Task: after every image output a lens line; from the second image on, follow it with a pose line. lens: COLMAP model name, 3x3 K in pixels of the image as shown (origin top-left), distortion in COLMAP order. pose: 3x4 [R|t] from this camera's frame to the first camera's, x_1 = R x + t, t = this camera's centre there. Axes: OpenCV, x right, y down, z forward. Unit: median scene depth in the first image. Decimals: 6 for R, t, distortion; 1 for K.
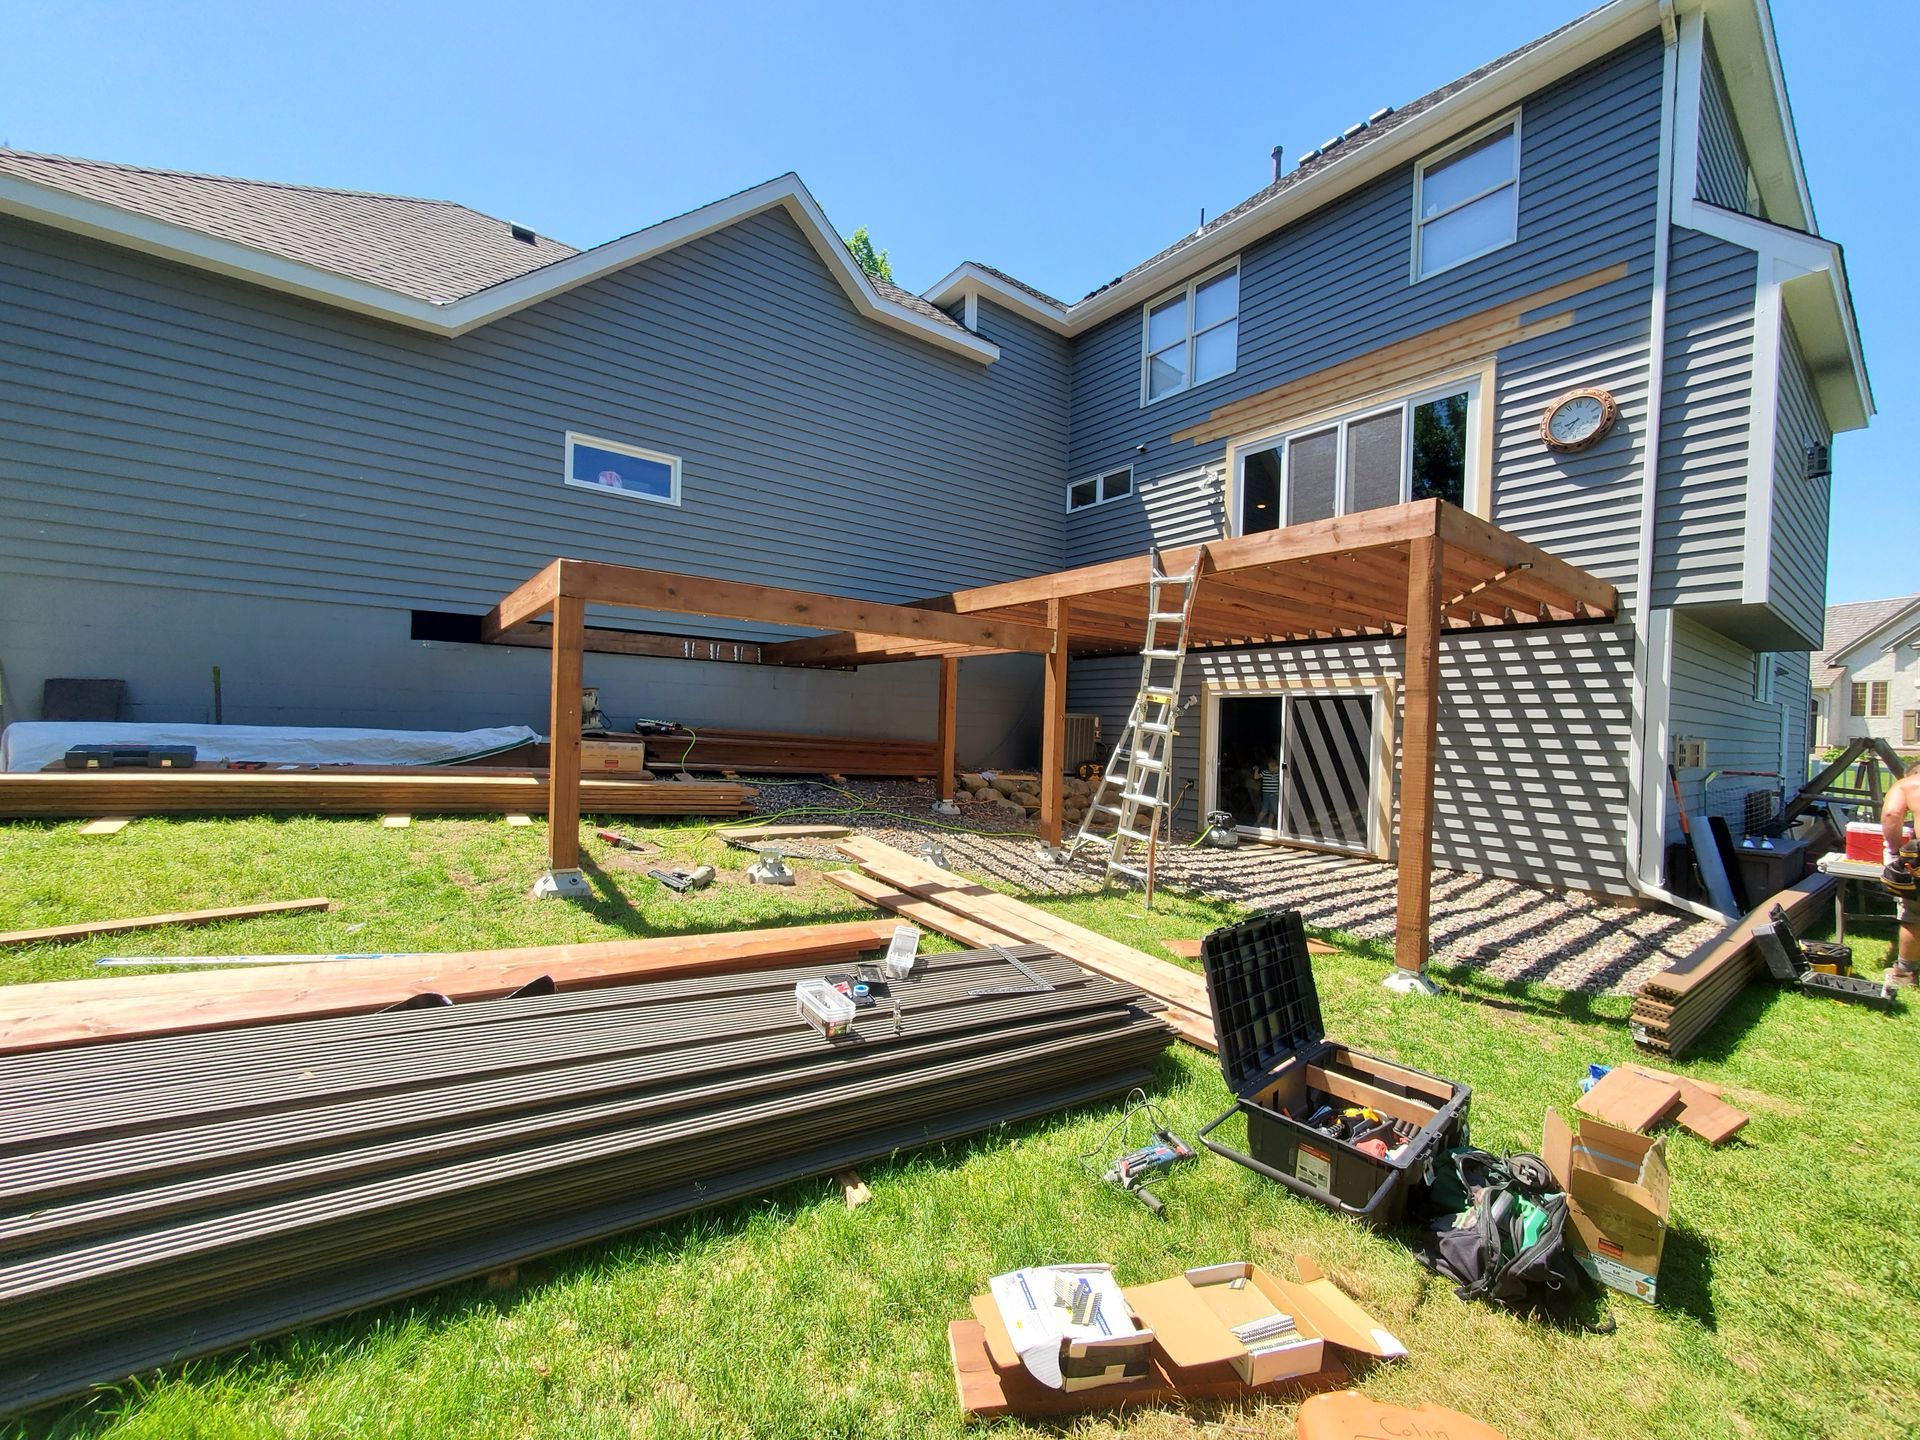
lens RADIAL K [[769.6, 0, 962.6], [0, 769.6, 724.3], [0, 0, 1]] dist [0.005932, 0.000016]
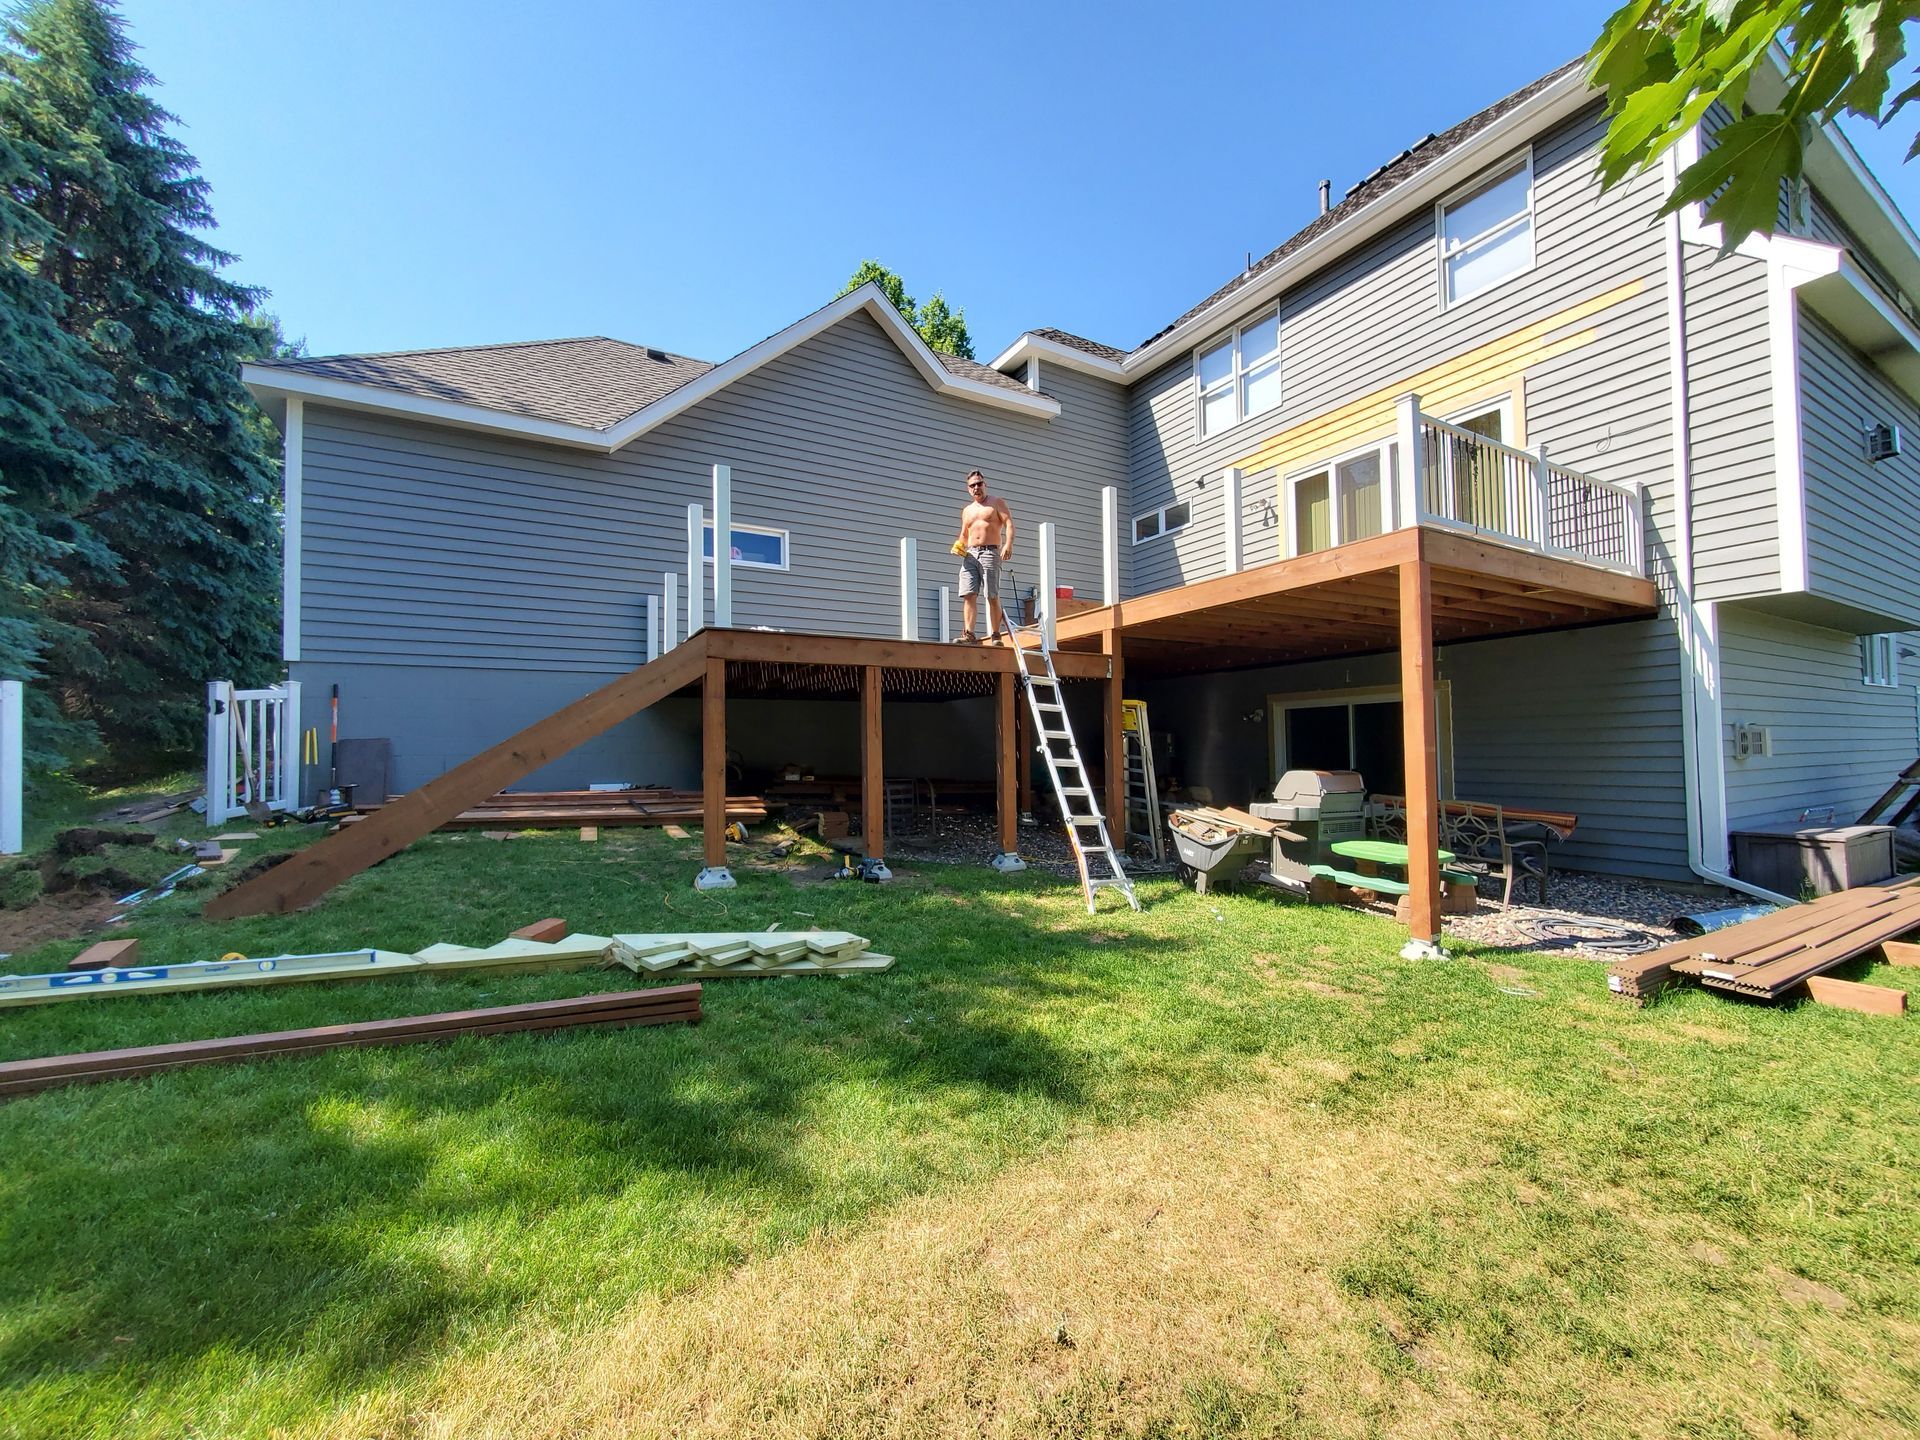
lens RADIAL K [[764.7, 0, 960.0], [0, 764.7, 720.0], [0, 0, 1]] dist [0.009598, -0.000105]
pose [[0.989932, -0.048866, -0.132840, 0.042167], [0.043437, 0.998110, -0.043461, 0.008637], [0.134713, 0.037254, 0.990184, -0.131324]]
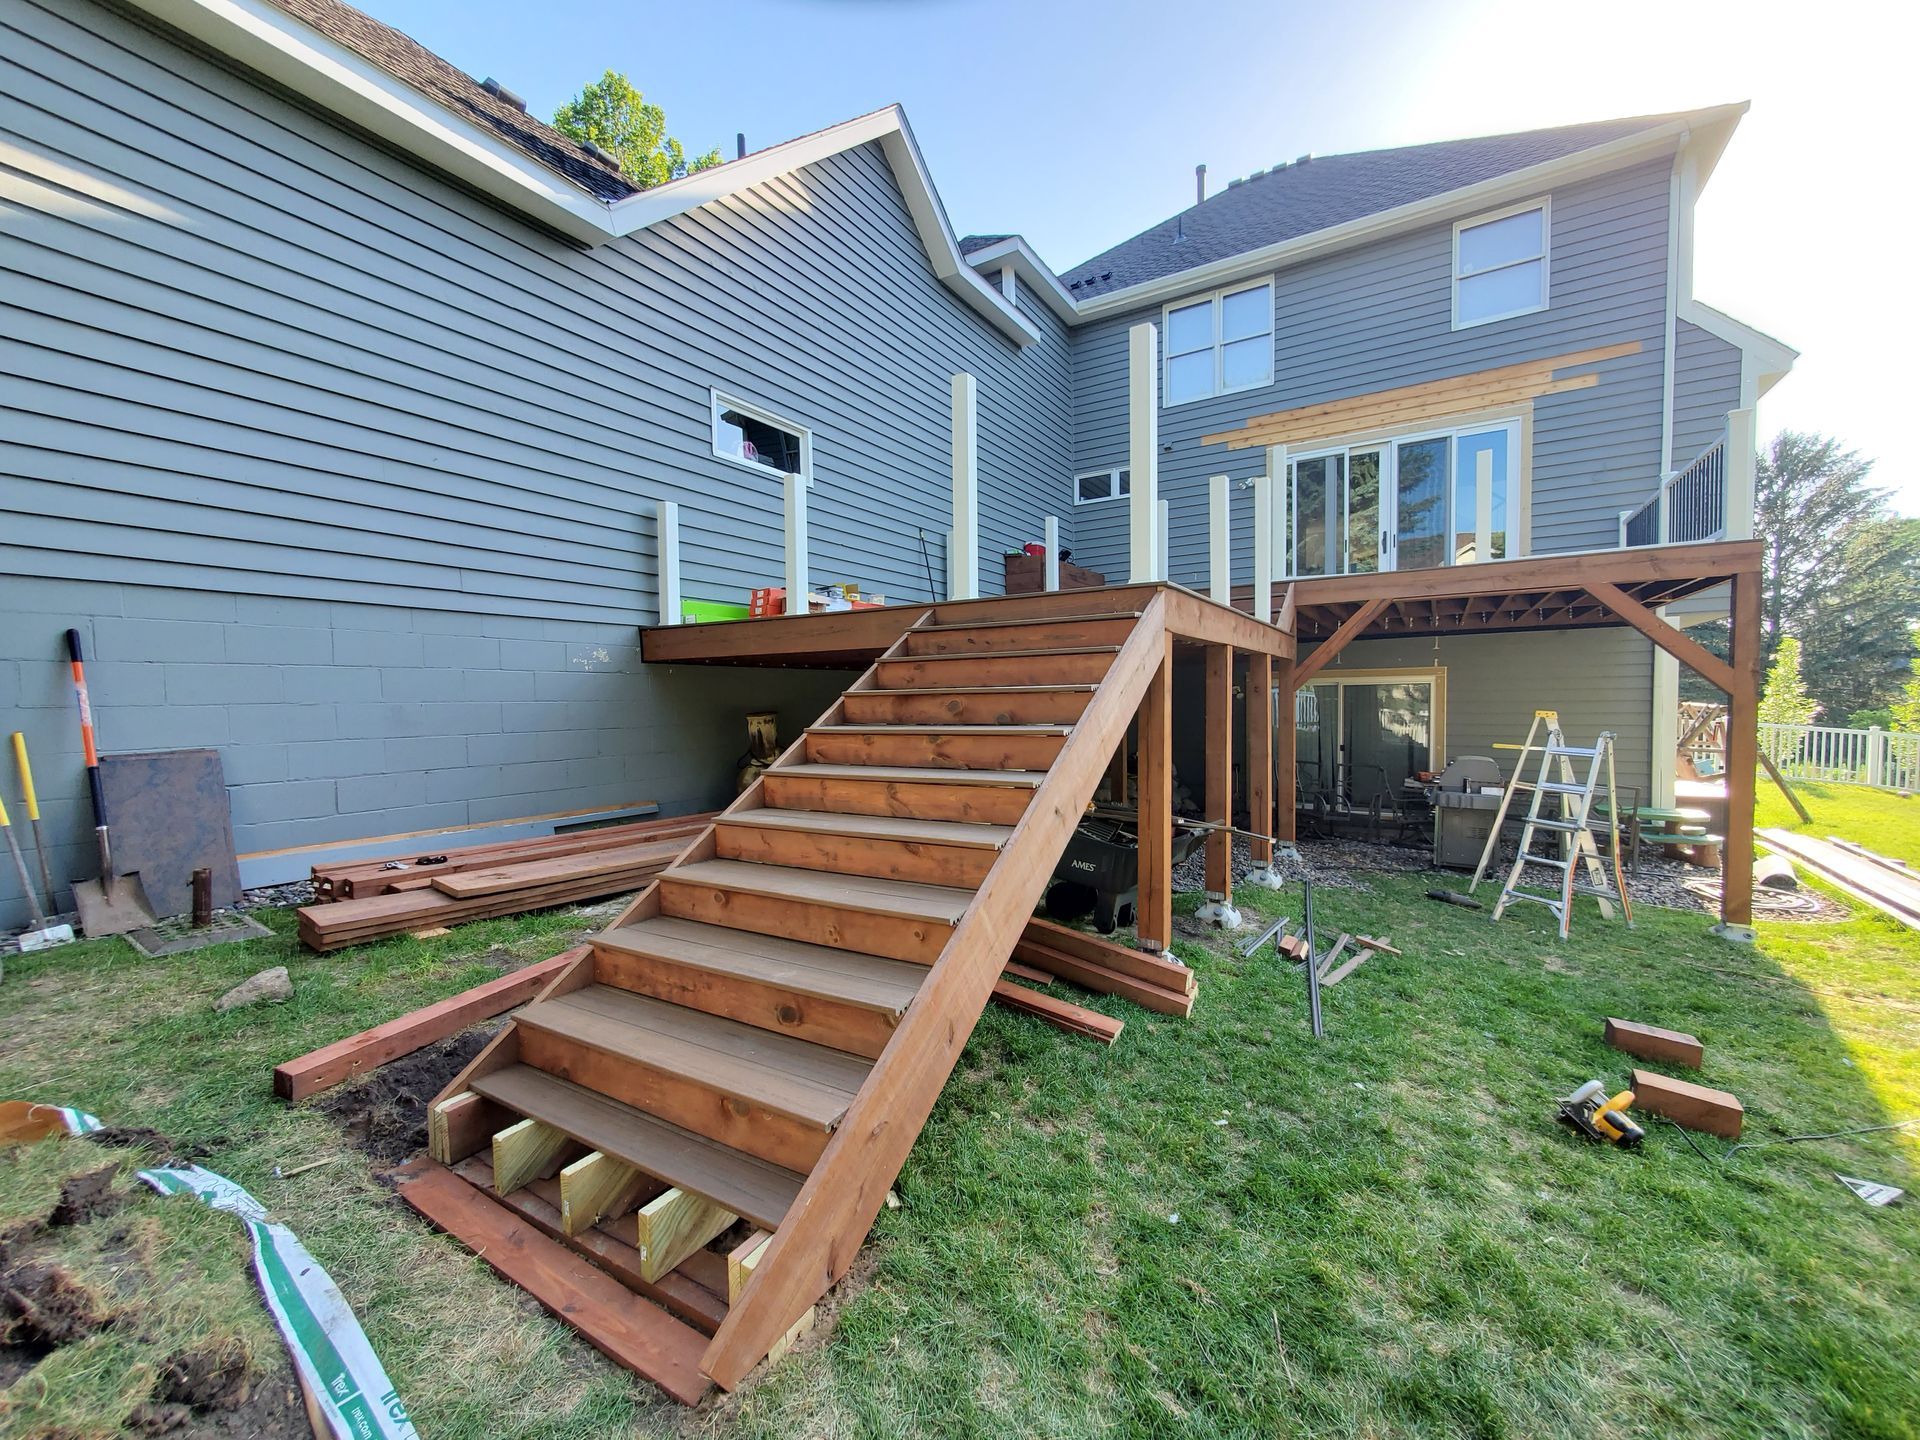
lens RADIAL K [[769.6, 0, 962.6], [0, 769.6, 724.3], [0, 0, 1]] dist [0.005932, 0.000016]
pose [[0.933362, -0.055024, 0.354693, -0.599062], [0.041478, 0.998094, 0.045689, -0.064481], [-0.356531, -0.027933, 0.933866, 0.171821]]
